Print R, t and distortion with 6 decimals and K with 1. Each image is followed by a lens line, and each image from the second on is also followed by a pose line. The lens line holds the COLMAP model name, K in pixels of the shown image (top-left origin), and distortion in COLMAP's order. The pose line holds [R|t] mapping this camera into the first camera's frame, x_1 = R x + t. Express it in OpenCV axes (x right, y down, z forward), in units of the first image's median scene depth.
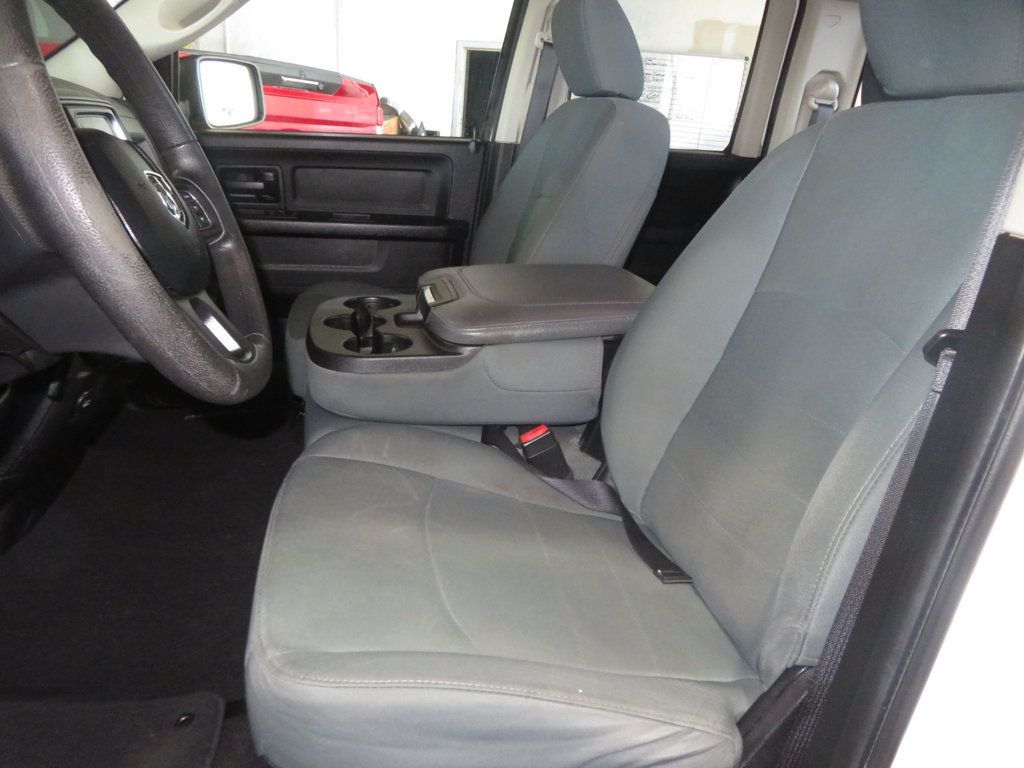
lens RADIAL K [[746.6, 0, 517.2], [0, 746.6, 378.7], [0, 0, 1]] dist [0.003075, 0.004592]
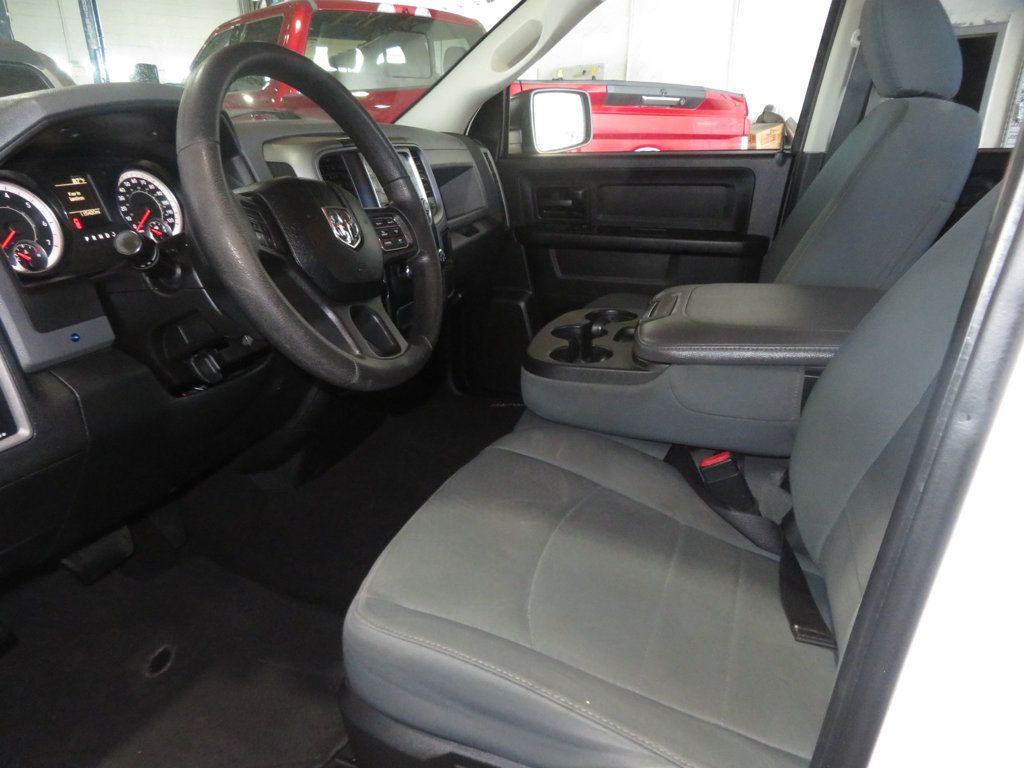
lens RADIAL K [[746.6, 0, 507.5], [0, 746.6, 380.9], [0, 0, 1]] dist [0.003075, 0.004592]
pose [[0.867966, 0.097646, -0.486930, 0.270044], [-0.102091, 0.994622, 0.017475, -0.018399], [0.486017, 0.034543, 0.873266, 0.017309]]
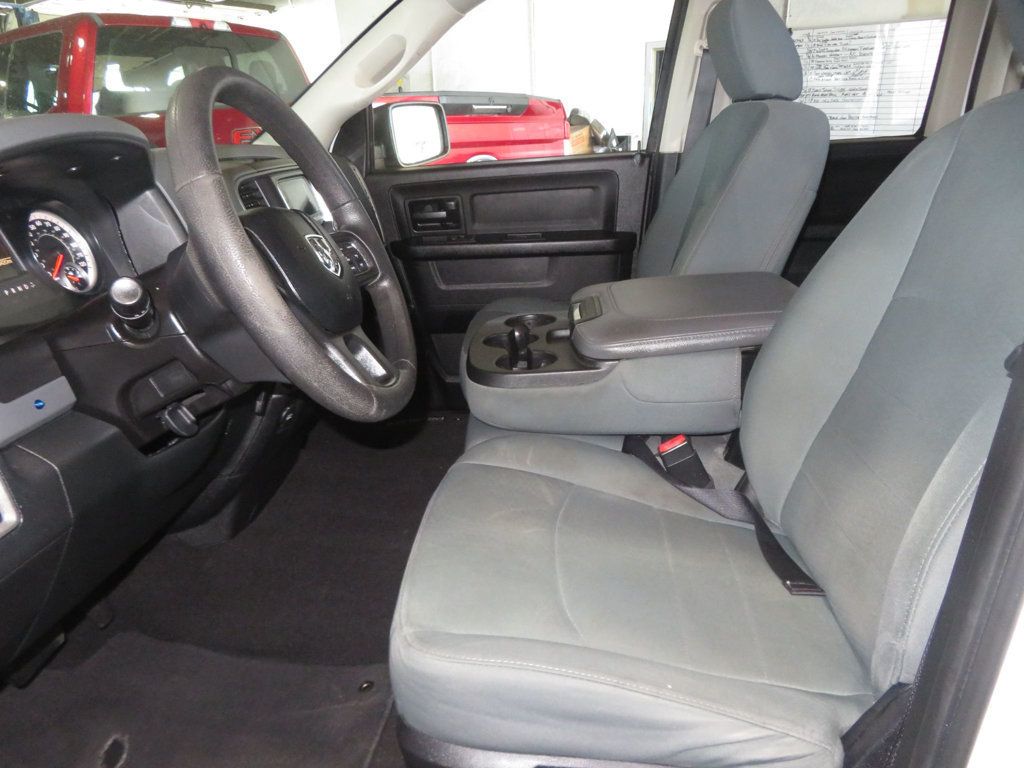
lens RADIAL K [[746.6, 0, 509.5], [0, 746.6, 377.3], [0, 0, 1]] dist [0.003075, 0.004592]
pose [[0.960173, -0.020277, -0.278670, 0.103882], [0.018860, 0.999792, -0.007764, -0.015135], [0.278769, 0.002199, 0.960356, -0.062688]]
